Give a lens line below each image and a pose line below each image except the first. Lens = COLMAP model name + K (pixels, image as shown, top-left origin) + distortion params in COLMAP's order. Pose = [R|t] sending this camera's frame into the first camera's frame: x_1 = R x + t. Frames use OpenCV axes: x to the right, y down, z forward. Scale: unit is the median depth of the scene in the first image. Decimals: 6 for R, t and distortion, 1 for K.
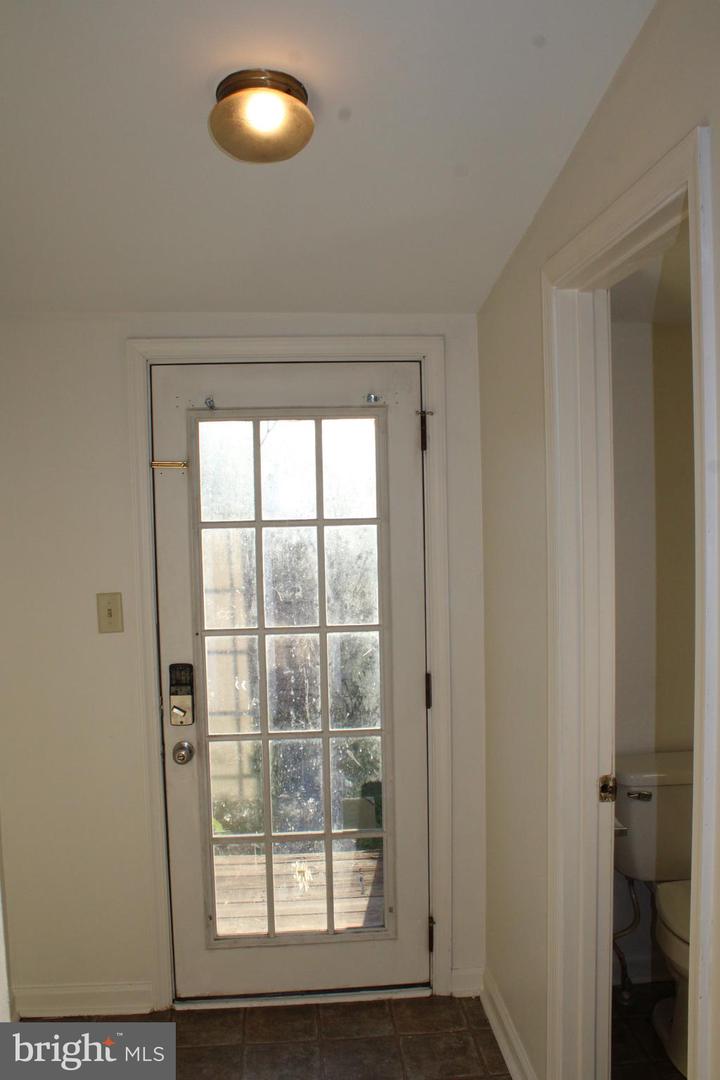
lens RADIAL K [[932.0, 0, 362.3], [0, 932.0, 556.3], [0, 0, 1]] dist [-0.157992, 0.163562]
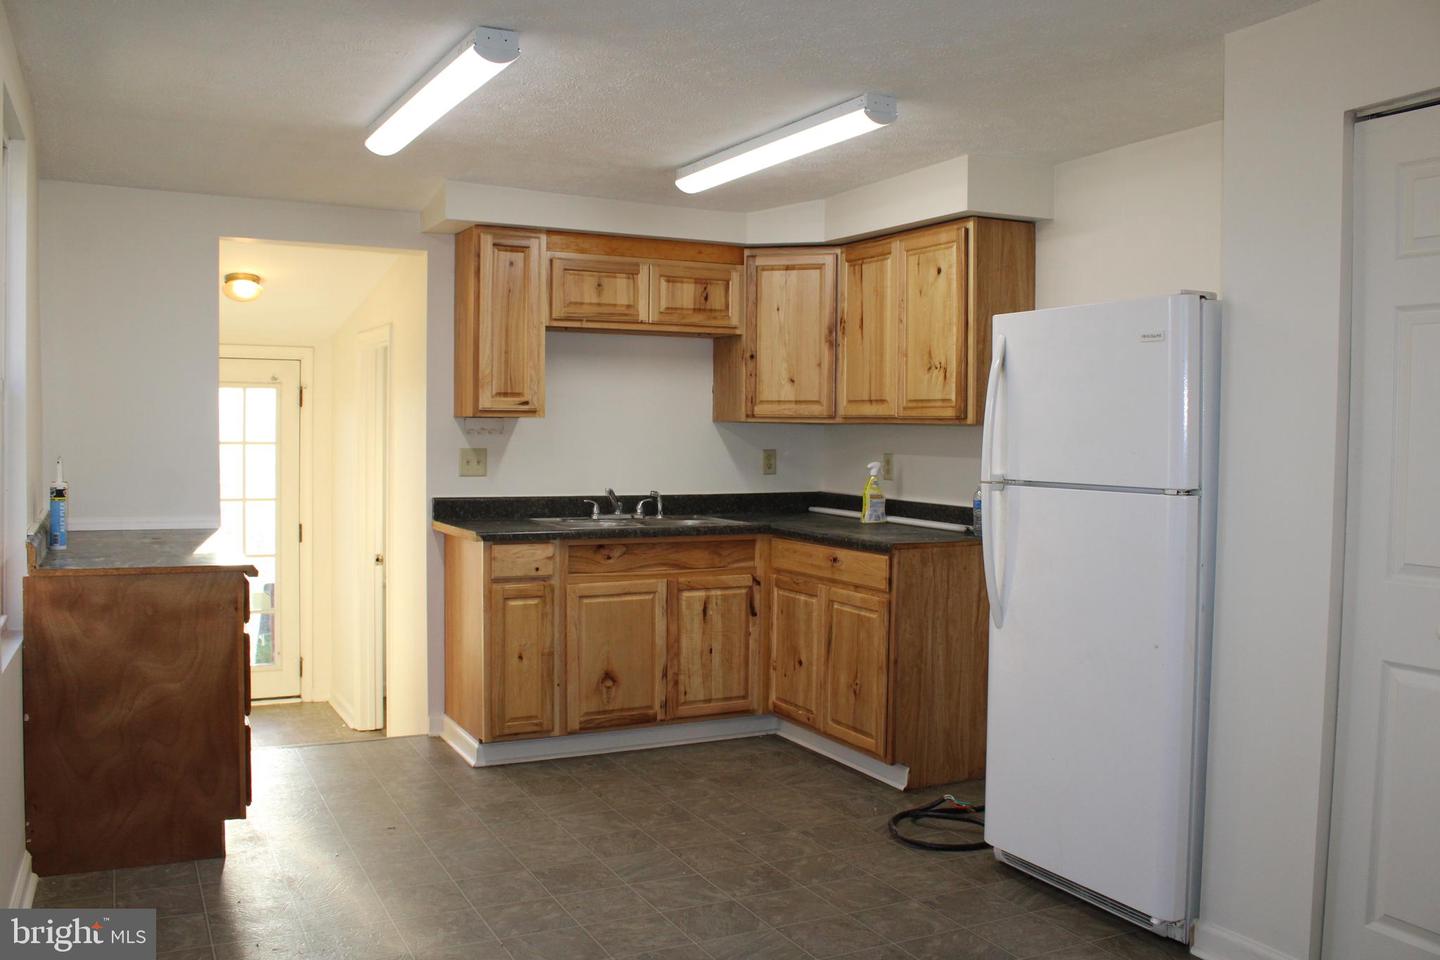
lens RADIAL K [[1256.4, 0, 720.0], [0, 1256.4, 480.0], [0, 0, 1]] dist [-0.160722, 0.155205]
pose [[0.922996, 0.019732, 0.384303, -0.110844], [-0.014515, 0.999759, -0.016470, 0.066049], [-0.384536, 0.009624, 0.923060, -1.675329]]
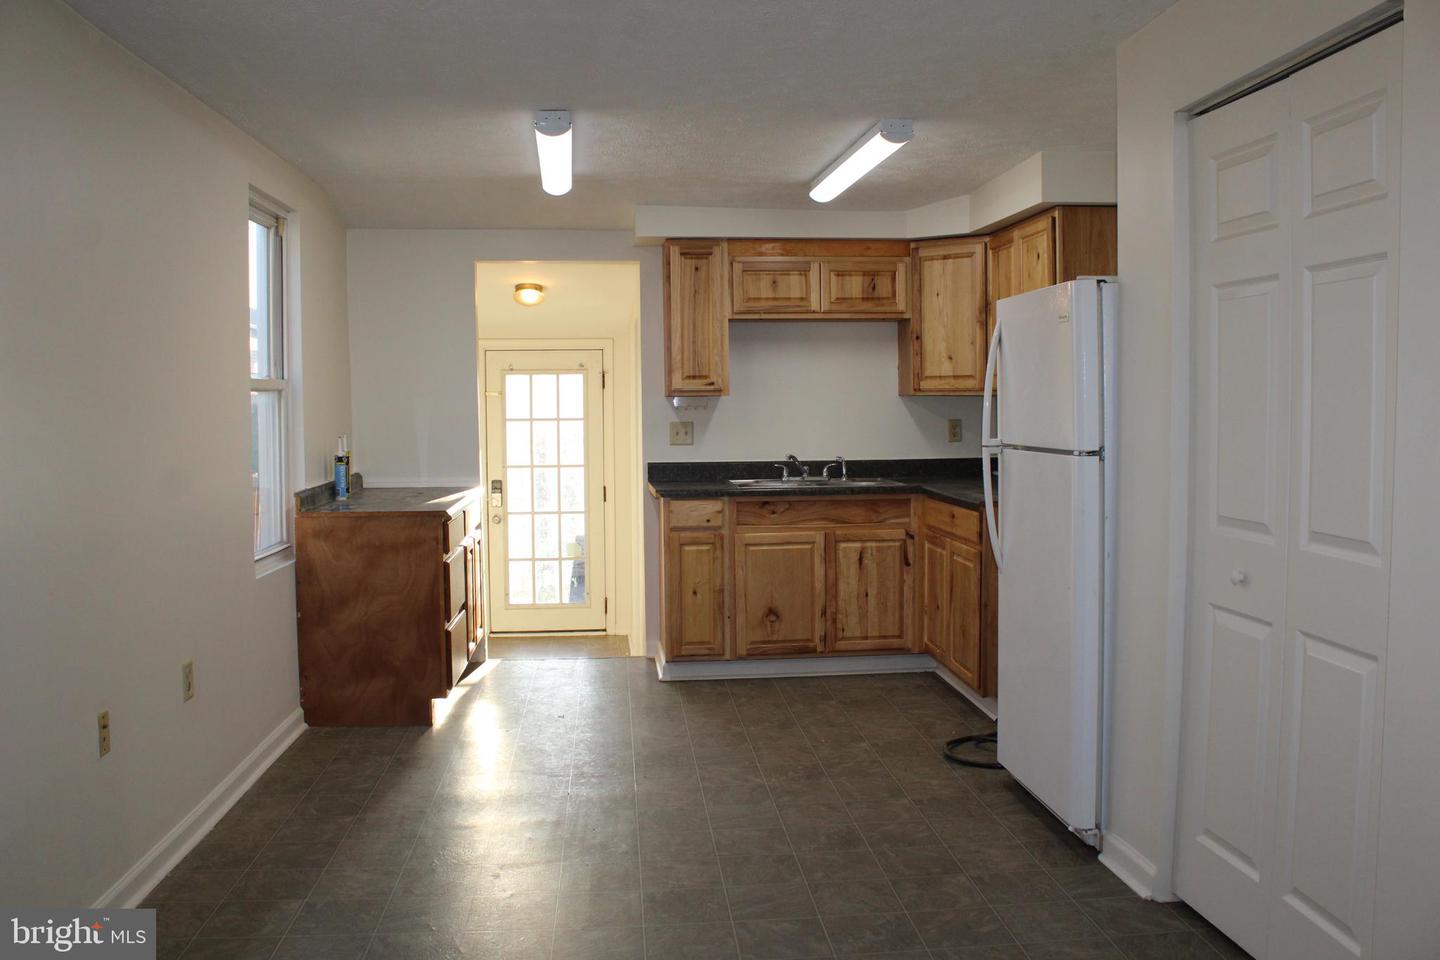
lens RADIAL K [[1242.7, 0, 720.0], [0, 1242.7, 480.0], [0, 0, 1]] dist [-0.157992, 0.163562]
pose [[0.999744, 0.013943, 0.017792, 0.301863], [-0.014158, 0.999828, 0.011994, 0.070491], [-0.017622, -0.012243, 0.999770, -2.065436]]
